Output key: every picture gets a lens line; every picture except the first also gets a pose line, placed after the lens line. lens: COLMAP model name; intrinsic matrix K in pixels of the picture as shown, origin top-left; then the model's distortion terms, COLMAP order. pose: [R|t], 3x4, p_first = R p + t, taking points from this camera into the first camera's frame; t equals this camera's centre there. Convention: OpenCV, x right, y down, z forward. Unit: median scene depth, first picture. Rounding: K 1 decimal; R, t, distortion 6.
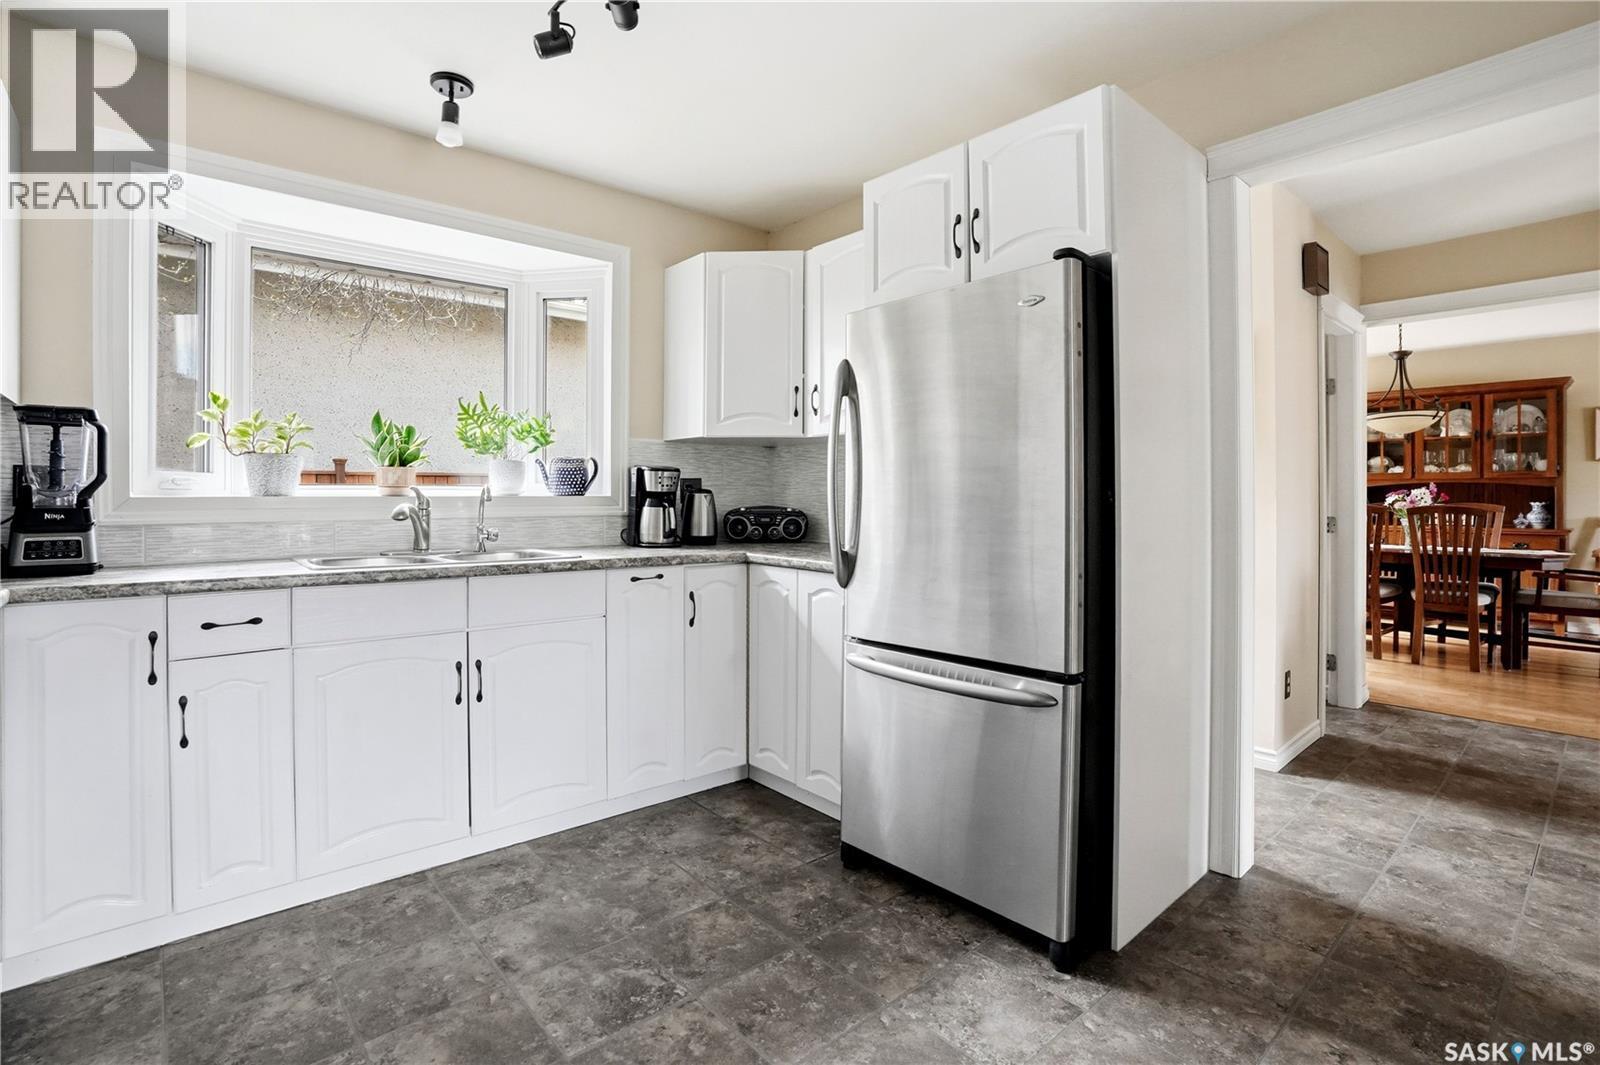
lens RADIAL K [[764.4, 0, 790.6], [0, 764.4, 489.6], [0, 0, 1]] dist [-0.066506, 0.025730]
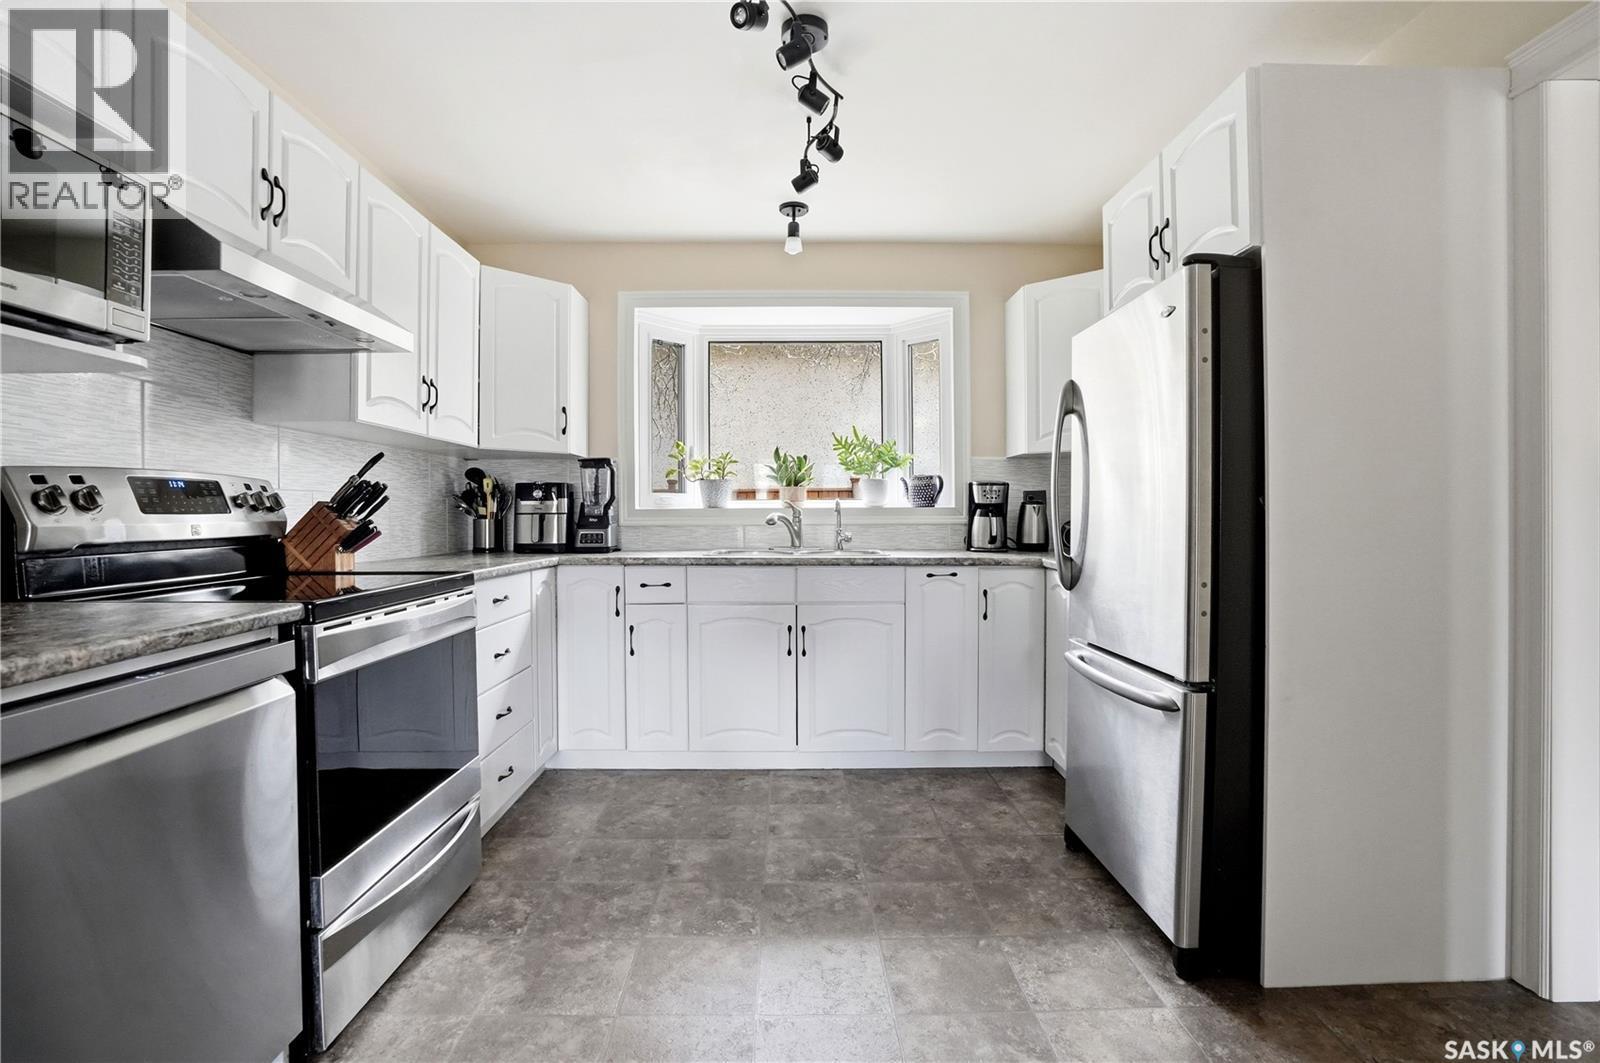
lens RADIAL K [[765.4, 0, 801.2], [0, 765.4, 503.5], [0, 0, 1]] dist [-0.067447, 0.027932]
pose [[0.767463, -0.006117, -0.641064, 0.484390], [0.008271, 0.999966, 0.000360, 0.000498], [0.641039, -0.005578, 0.767488, -0.079100]]
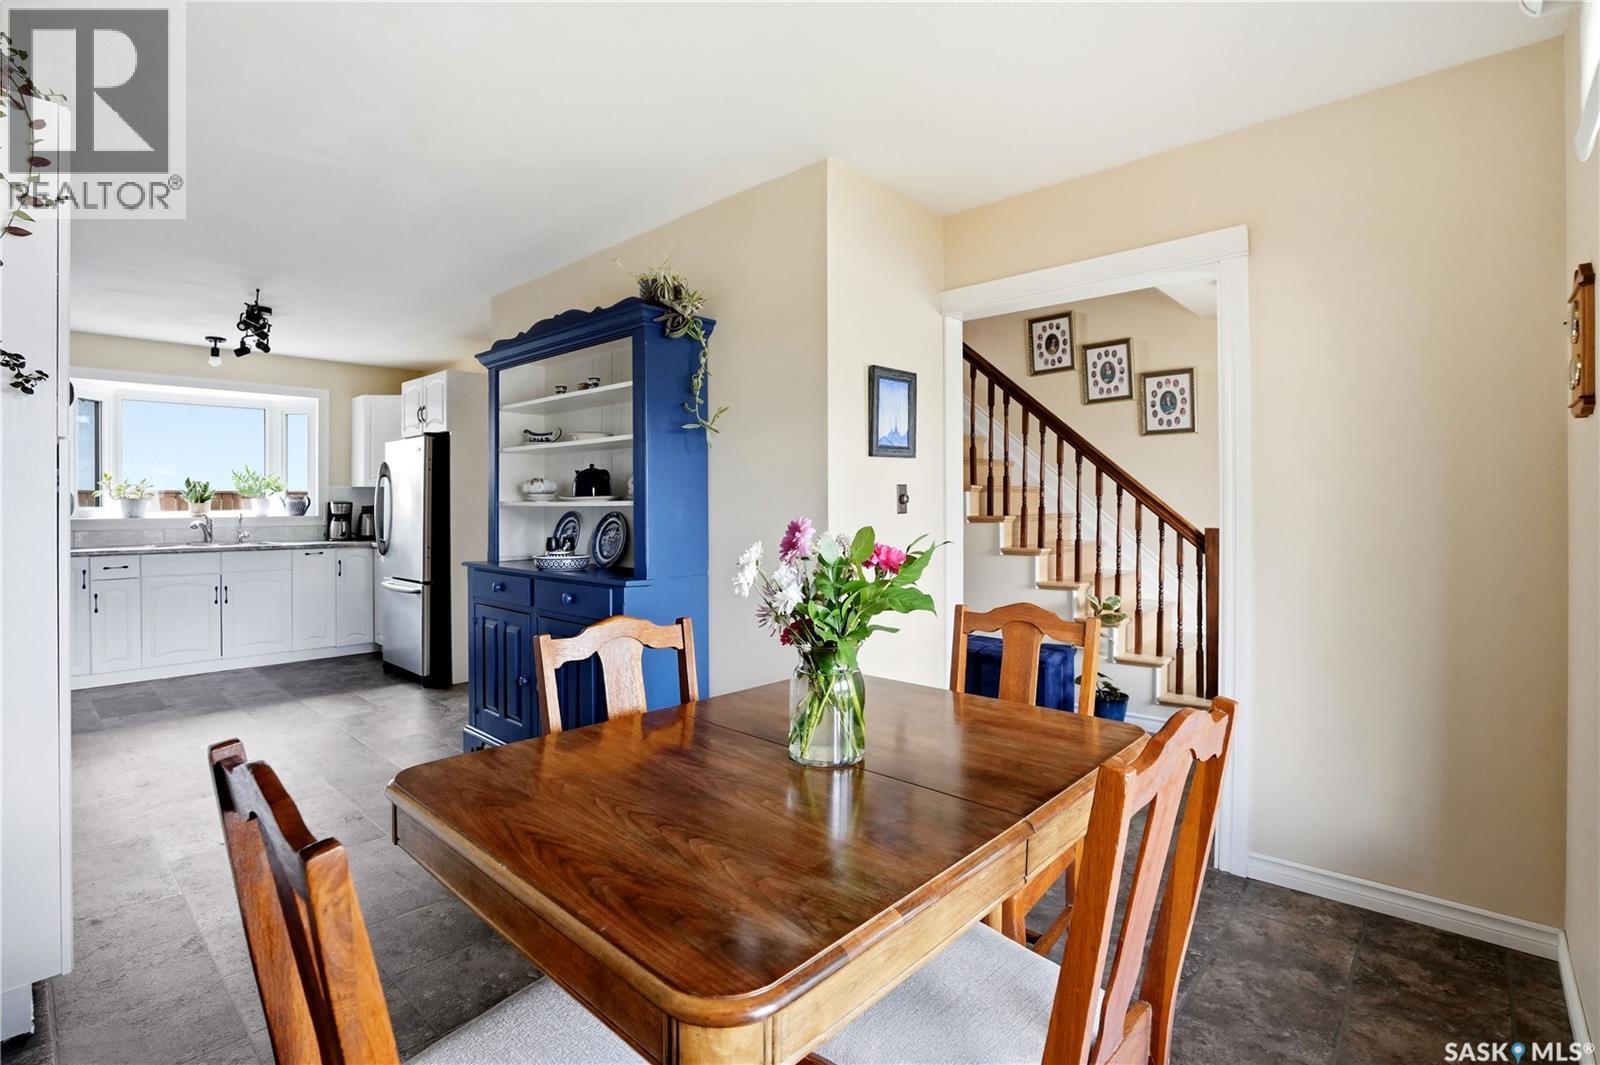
lens RADIAL K [[765.4, 0, 801.2], [0, 765.4, 504.5], [0, 0, 1]] dist [-0.067447, 0.027932]
pose [[0.993270, 0.001688, 0.115810, 1.153430], [-0.003484, 0.999877, 0.015305, -0.079883], [-0.115770, -0.015605, 0.993153, -1.590183]]
